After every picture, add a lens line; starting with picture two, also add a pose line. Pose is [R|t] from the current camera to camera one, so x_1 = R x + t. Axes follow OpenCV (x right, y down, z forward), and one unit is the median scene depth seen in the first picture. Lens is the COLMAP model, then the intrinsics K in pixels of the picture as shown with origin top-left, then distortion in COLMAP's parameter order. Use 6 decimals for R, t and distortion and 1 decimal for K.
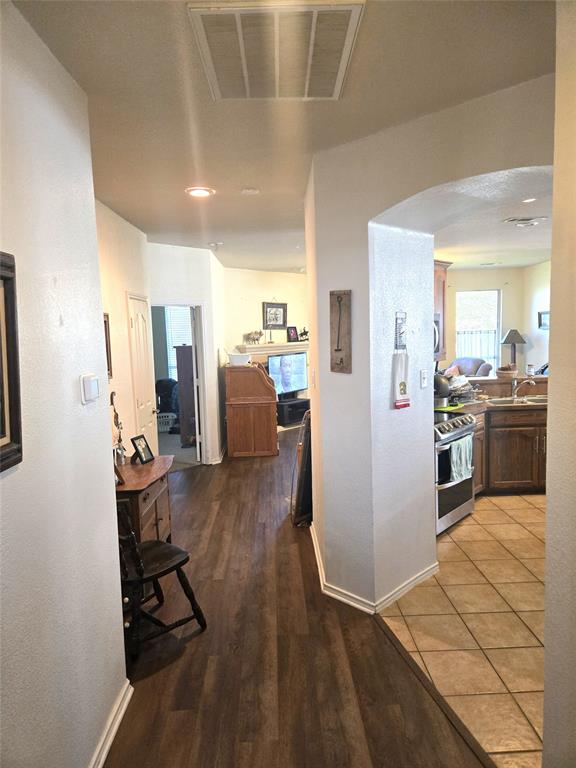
lens RADIAL K [[511.4, 0, 286.4], [0, 511.4, 388.1], [0, 0, 1]] dist [0.073682, -0.061298]
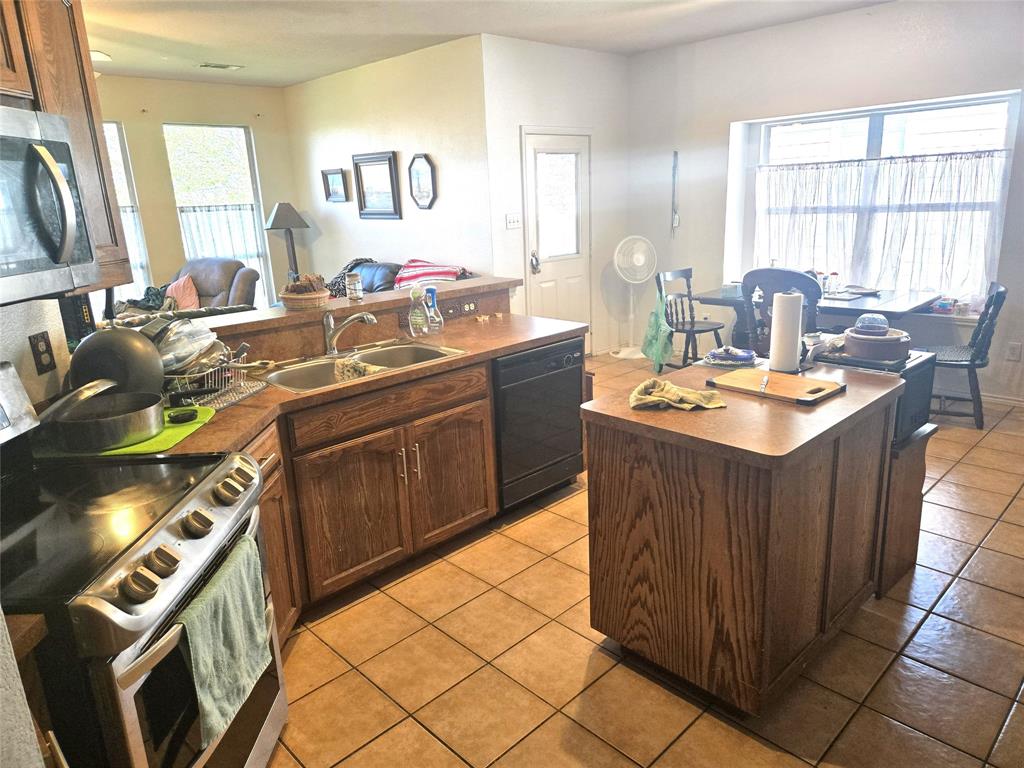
lens RADIAL K [[681.9, 0, 510.6], [0, 681.9, 374.7], [0, 0, 1]] dist [0.073682, -0.061298]
pose [[0.737728, -0.174073, 0.652270, 0.188244], [0.095006, 0.983340, 0.154973, -0.041943], [-0.668380, -0.052358, 0.741975, 0.511846]]
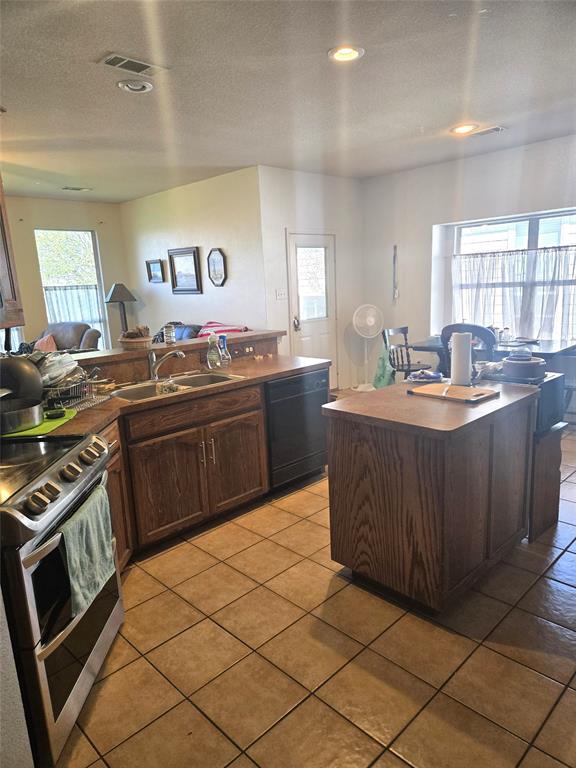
lens RADIAL K [[511.4, 0, 283.1], [0, 511.4, 387.4], [0, 0, 1]] dist [0.073682, -0.061298]
pose [[0.737285, -0.142099, 0.660469, 0.155347], [0.100797, 0.989824, 0.100439, -0.020977], [-0.668020, -0.007479, 0.744105, 0.466789]]
